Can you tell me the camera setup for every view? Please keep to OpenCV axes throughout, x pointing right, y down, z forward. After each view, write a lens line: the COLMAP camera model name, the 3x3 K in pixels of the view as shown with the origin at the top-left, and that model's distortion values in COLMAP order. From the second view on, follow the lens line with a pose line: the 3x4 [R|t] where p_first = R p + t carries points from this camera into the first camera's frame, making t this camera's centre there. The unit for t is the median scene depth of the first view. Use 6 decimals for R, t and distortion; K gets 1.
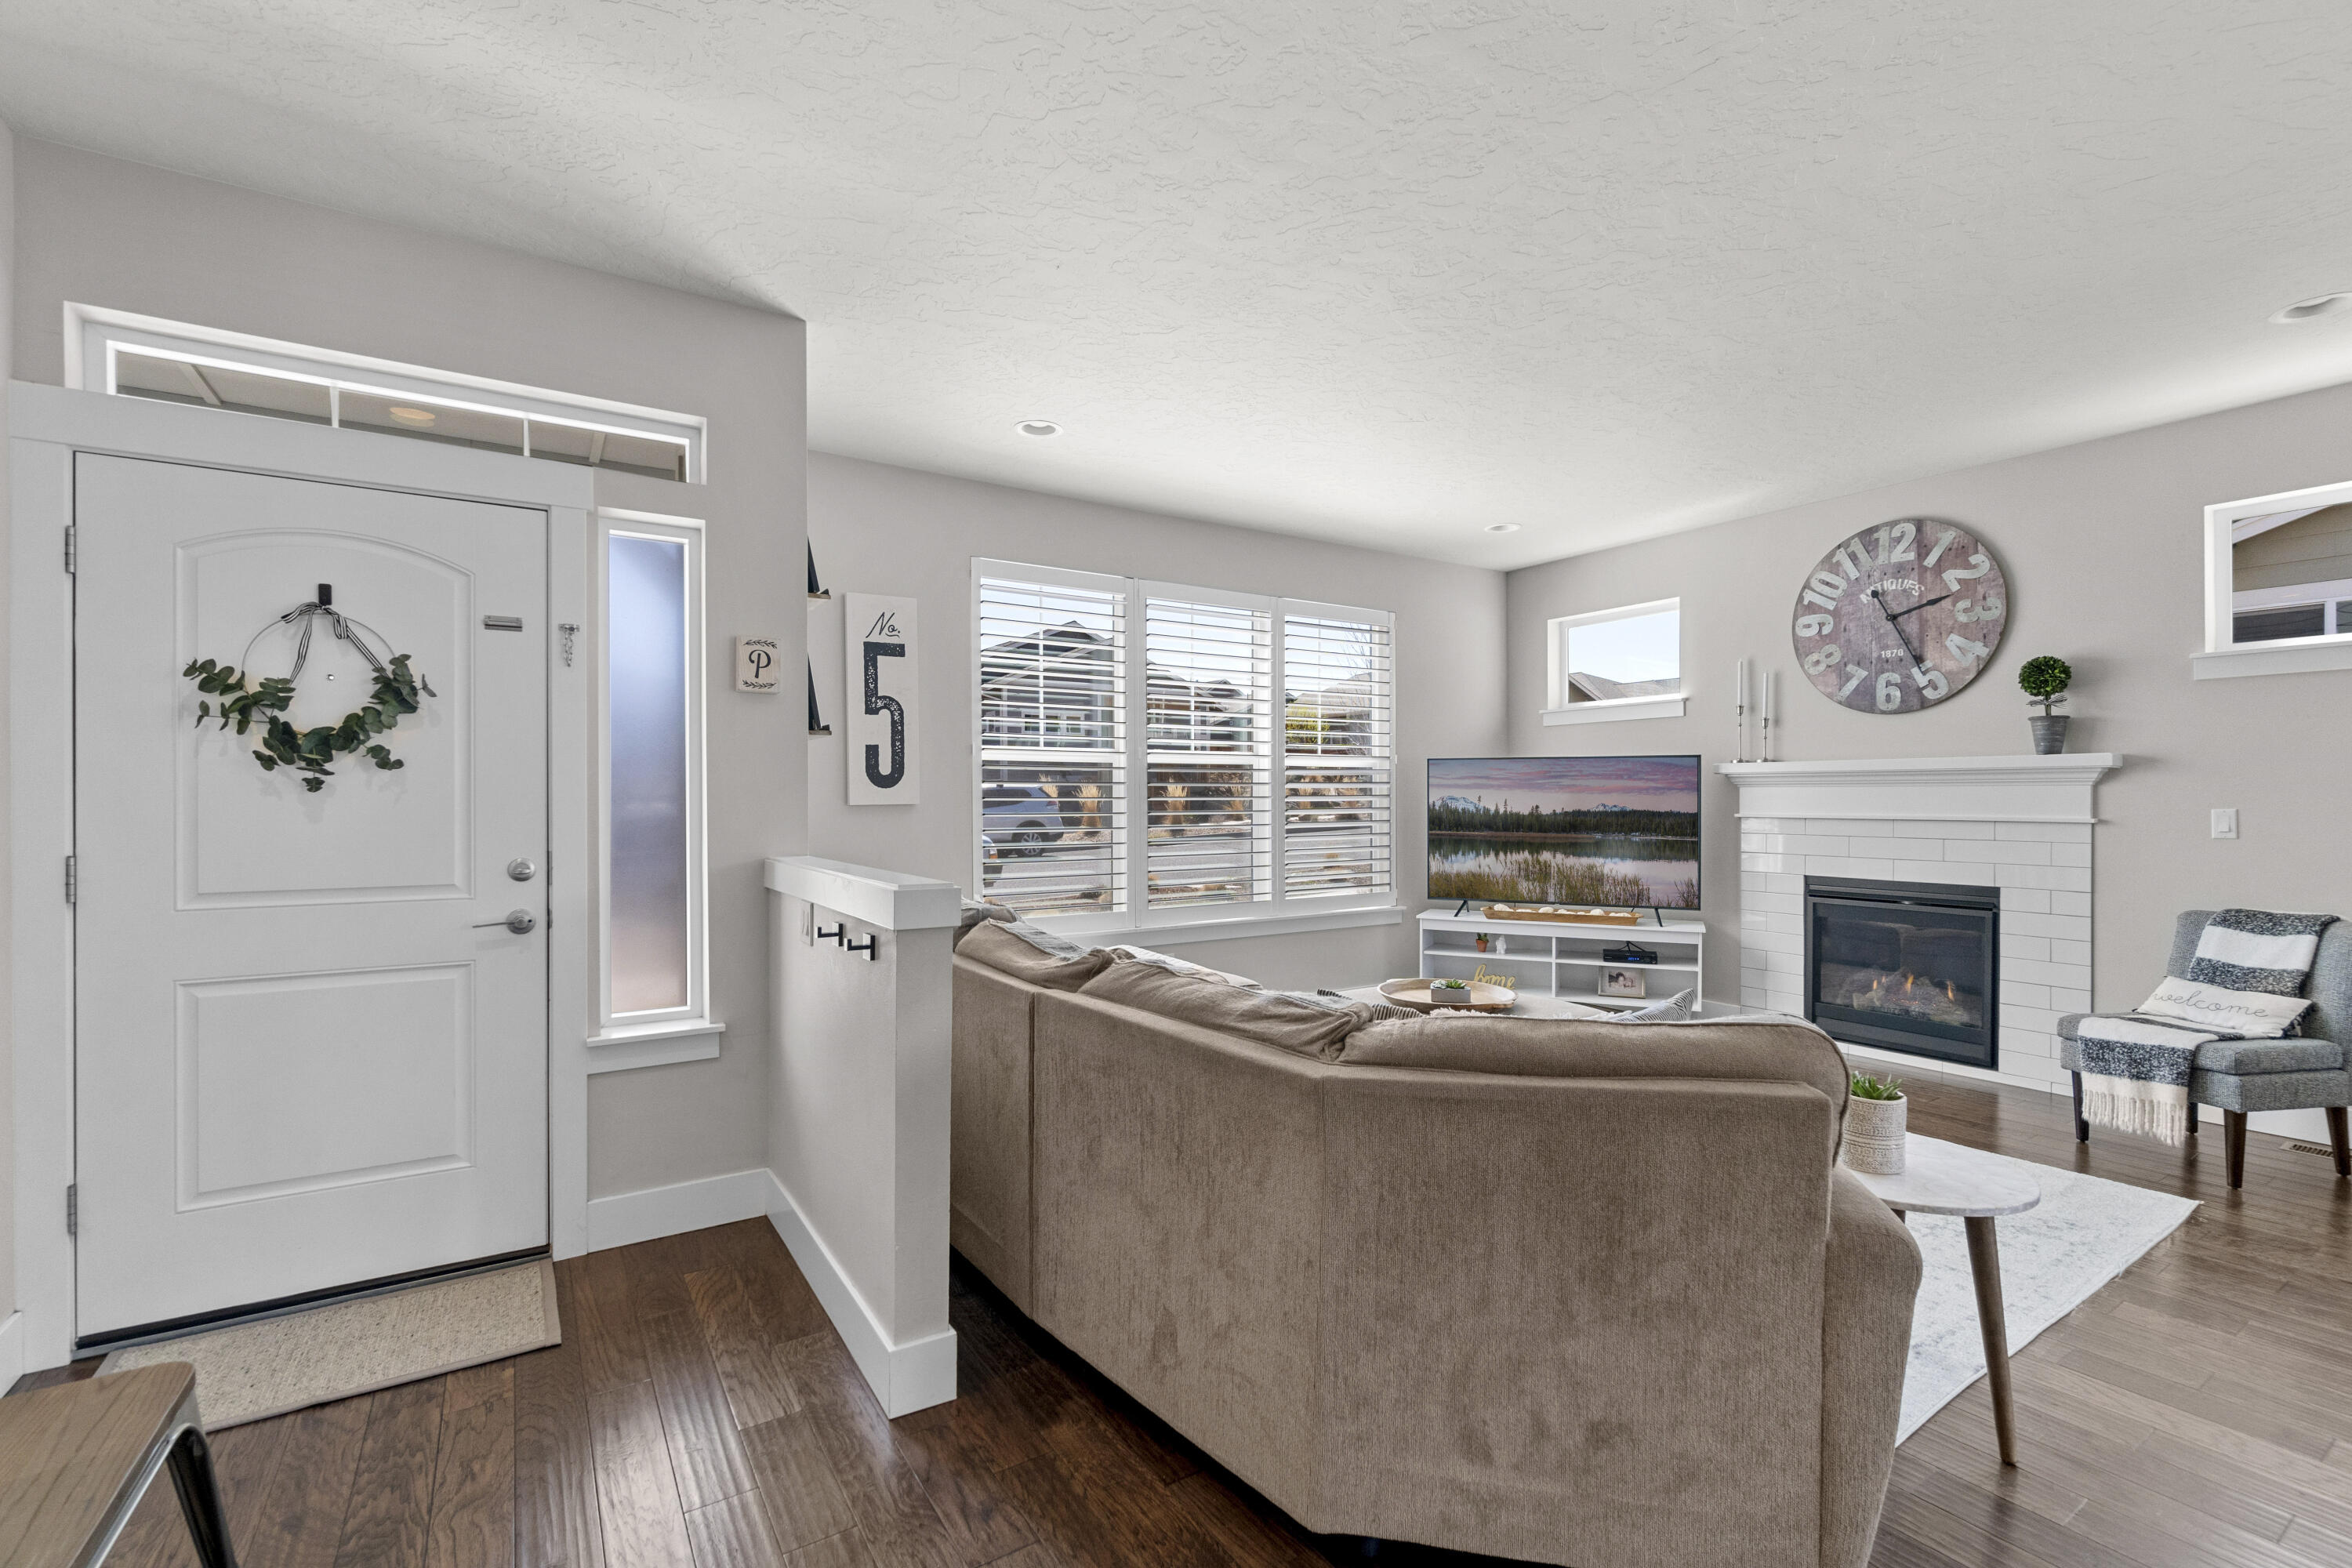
lens RADIAL K [[1026.7, 0, 1195.6], [0, 1026.7, 798.6], [0, 0, 1]] dist [-0.002094, 0.000271]
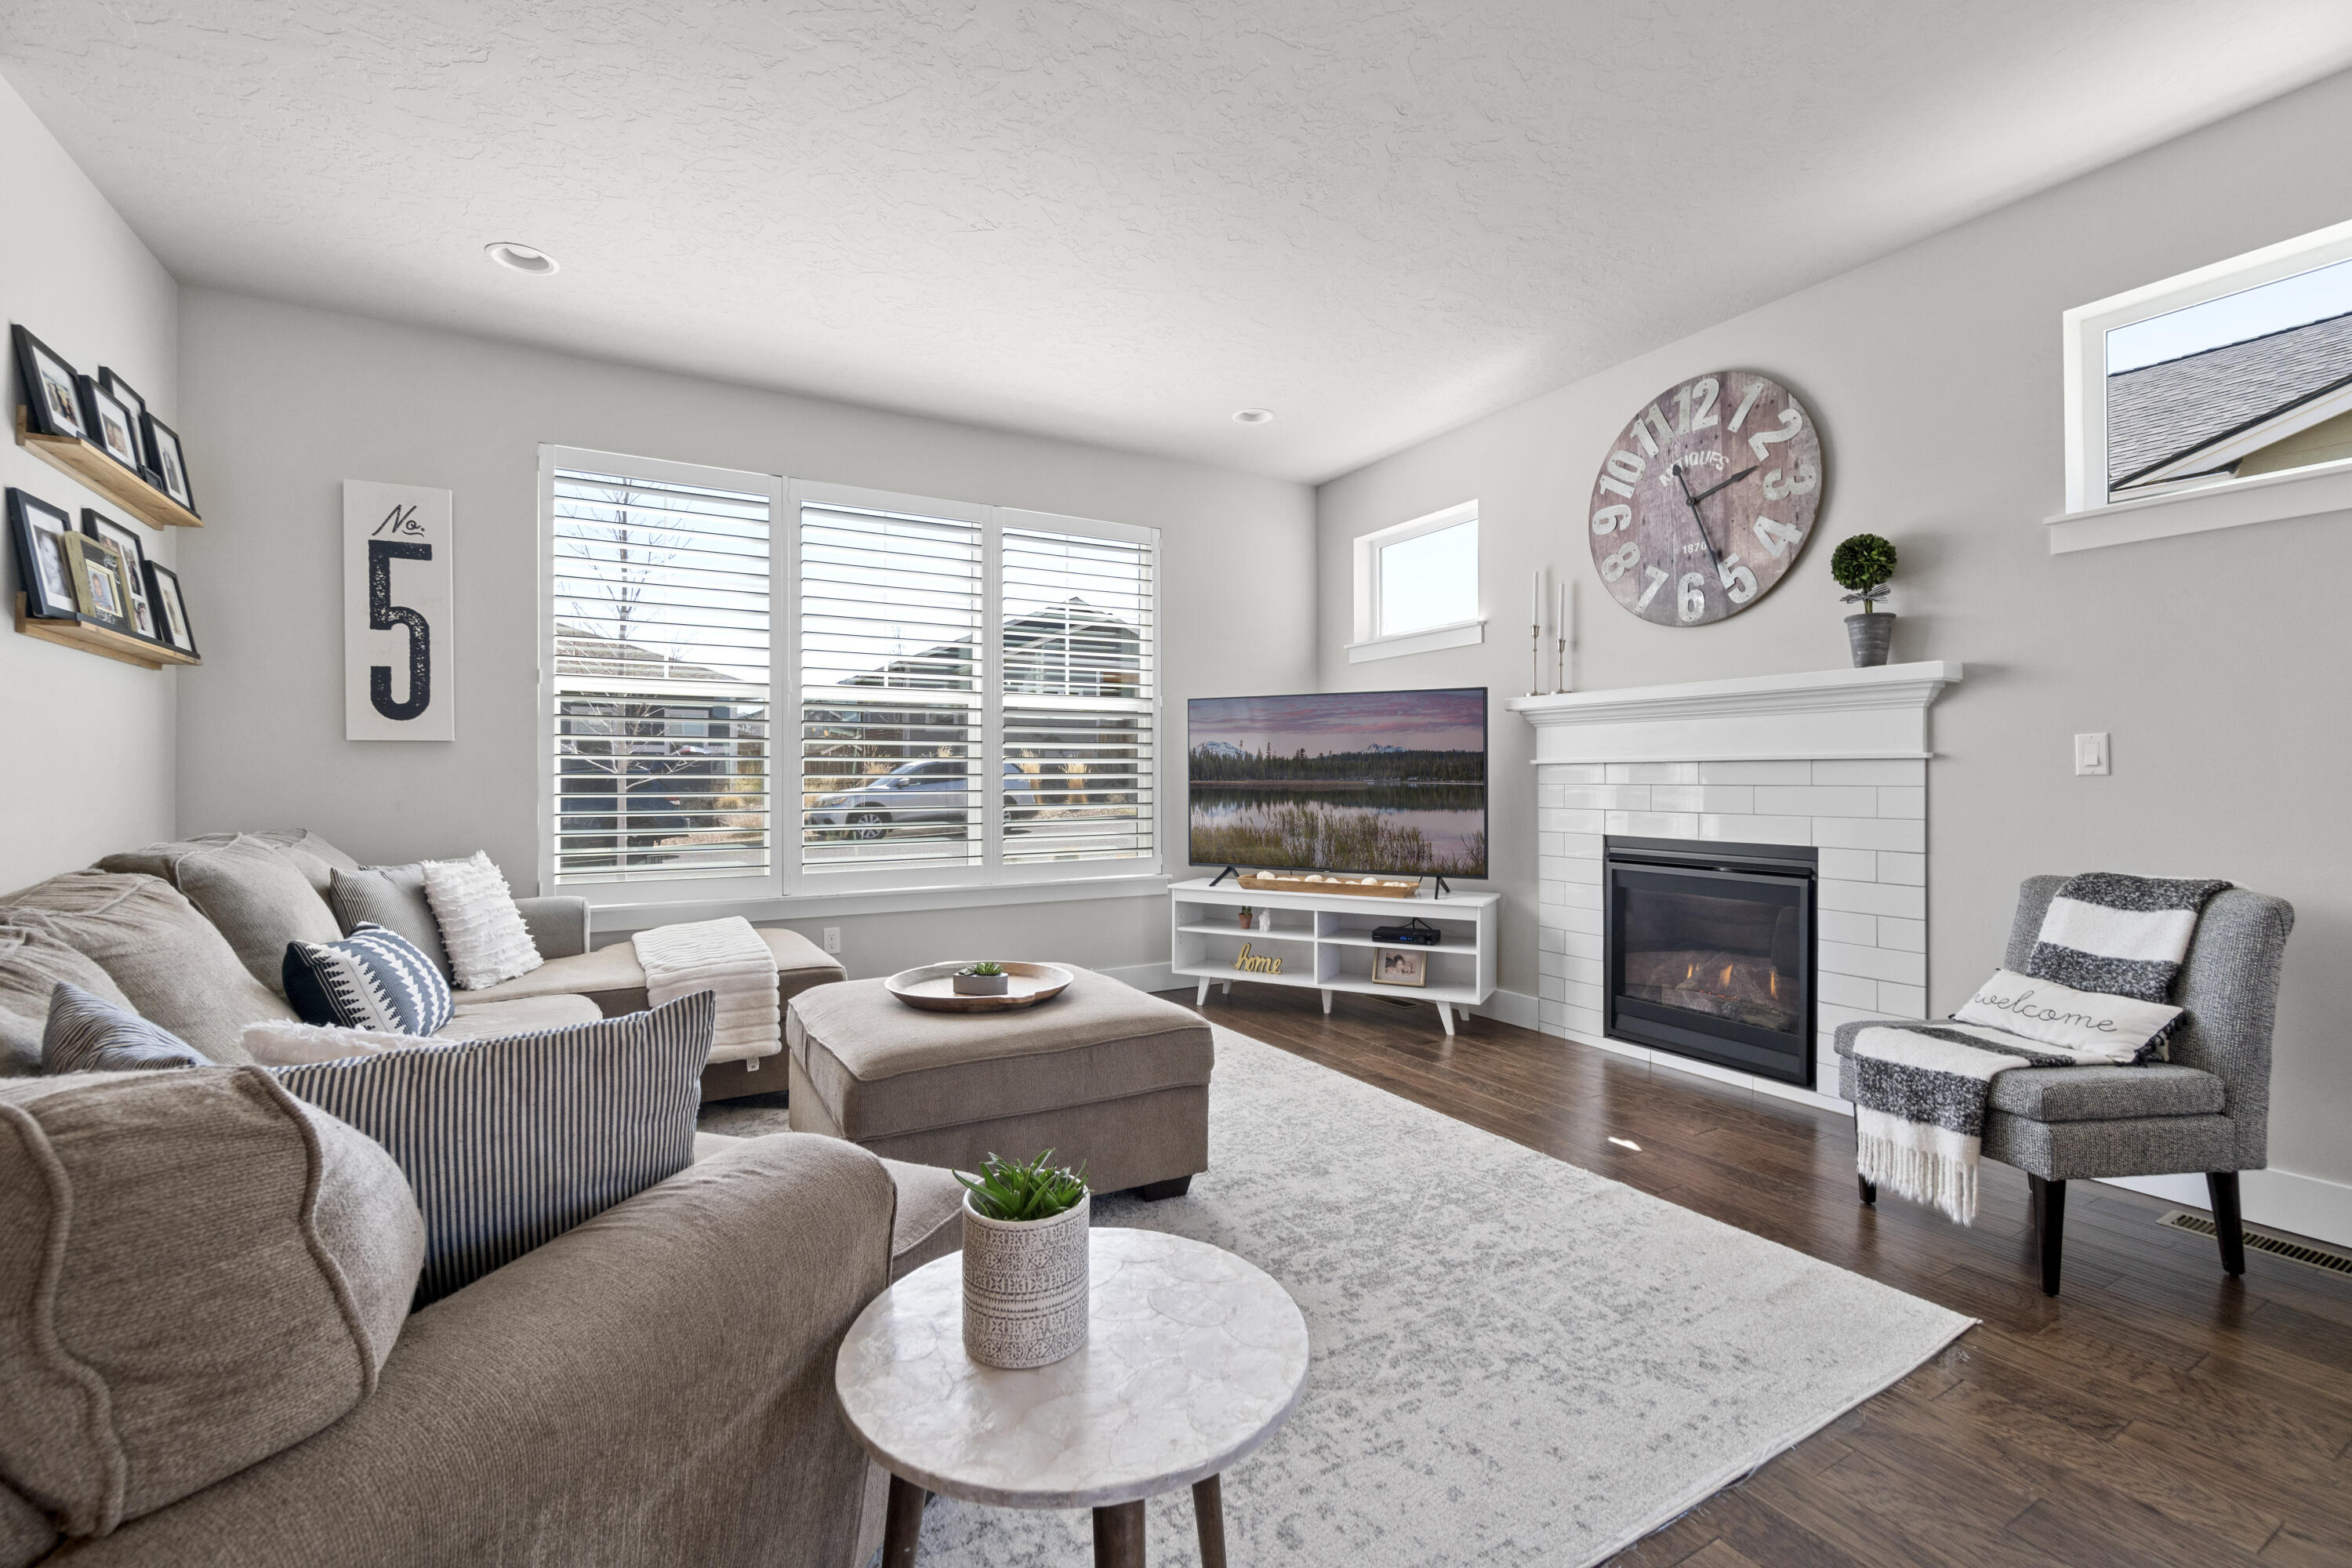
lens RADIAL K [[1005.1, 0, 1188.7], [0, 1005.1, 771.8], [0, 0, 1]] dist [-0.002184, -0.000014]
pose [[0.998532, -0.000495, -0.054166, 0.350599], [0.000079, 0.999970, -0.007683, 0.035453], [0.054168, 0.007667, 0.998502, 0.229030]]
